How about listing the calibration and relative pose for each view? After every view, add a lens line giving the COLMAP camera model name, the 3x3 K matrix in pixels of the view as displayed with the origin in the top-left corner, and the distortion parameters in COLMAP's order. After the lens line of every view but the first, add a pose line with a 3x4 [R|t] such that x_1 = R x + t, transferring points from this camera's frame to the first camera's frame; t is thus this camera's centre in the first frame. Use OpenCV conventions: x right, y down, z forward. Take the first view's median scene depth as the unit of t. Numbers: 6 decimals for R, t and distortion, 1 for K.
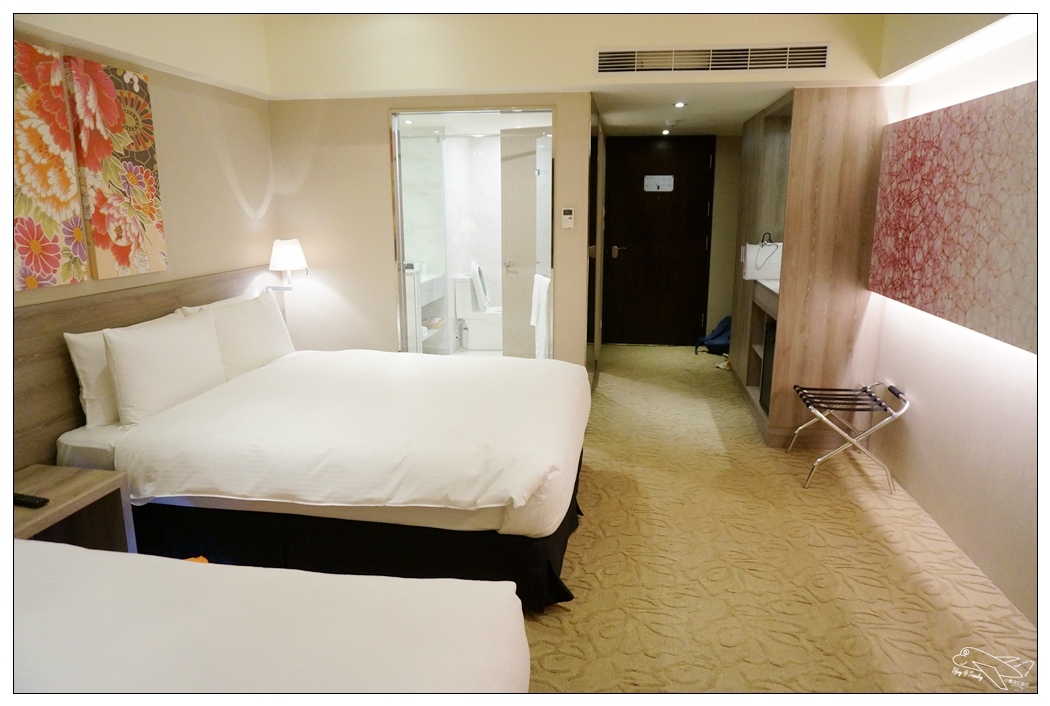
lens RADIAL K [[689.8, 0, 530.7], [0, 689.8, 355.0], [0, 0, 1]] dist [-0.028663, 0.016907]
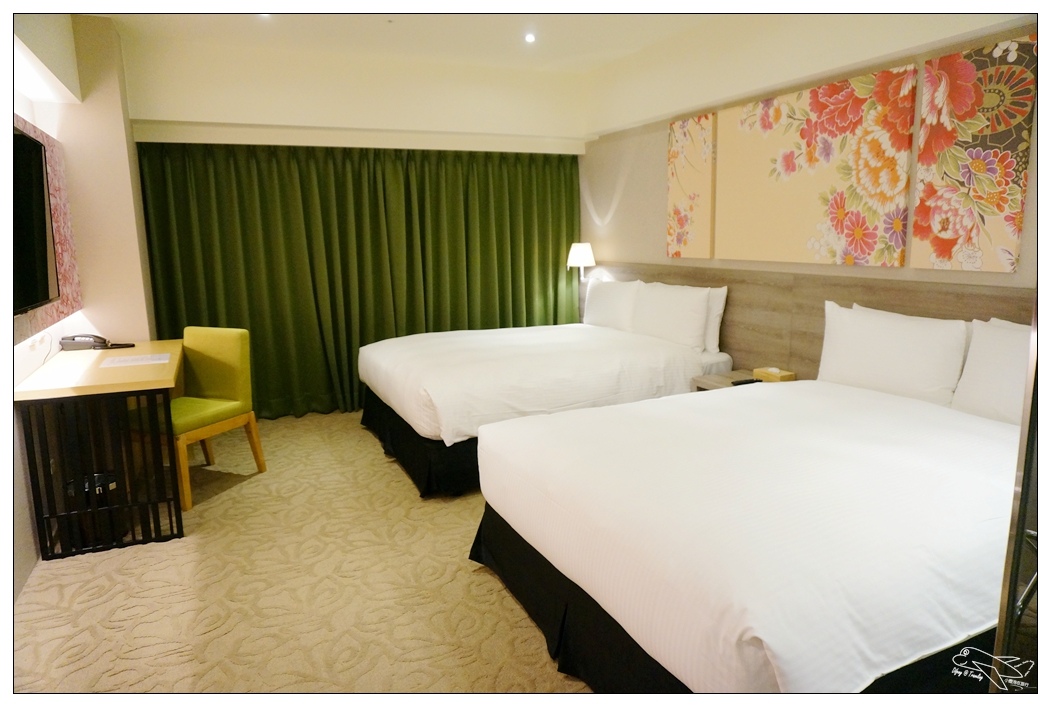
lens RADIAL K [[689.8, 0, 526.4], [0, 689.8, 354.5], [0, 0, 1]] dist [-0.028663, 0.016907]
pose [[-0.842464, 0.109124, -0.527585, 0.445318], [-0.097858, 0.931987, 0.349032, -0.292197], [0.529791, 0.345675, -0.774487, 1.522923]]
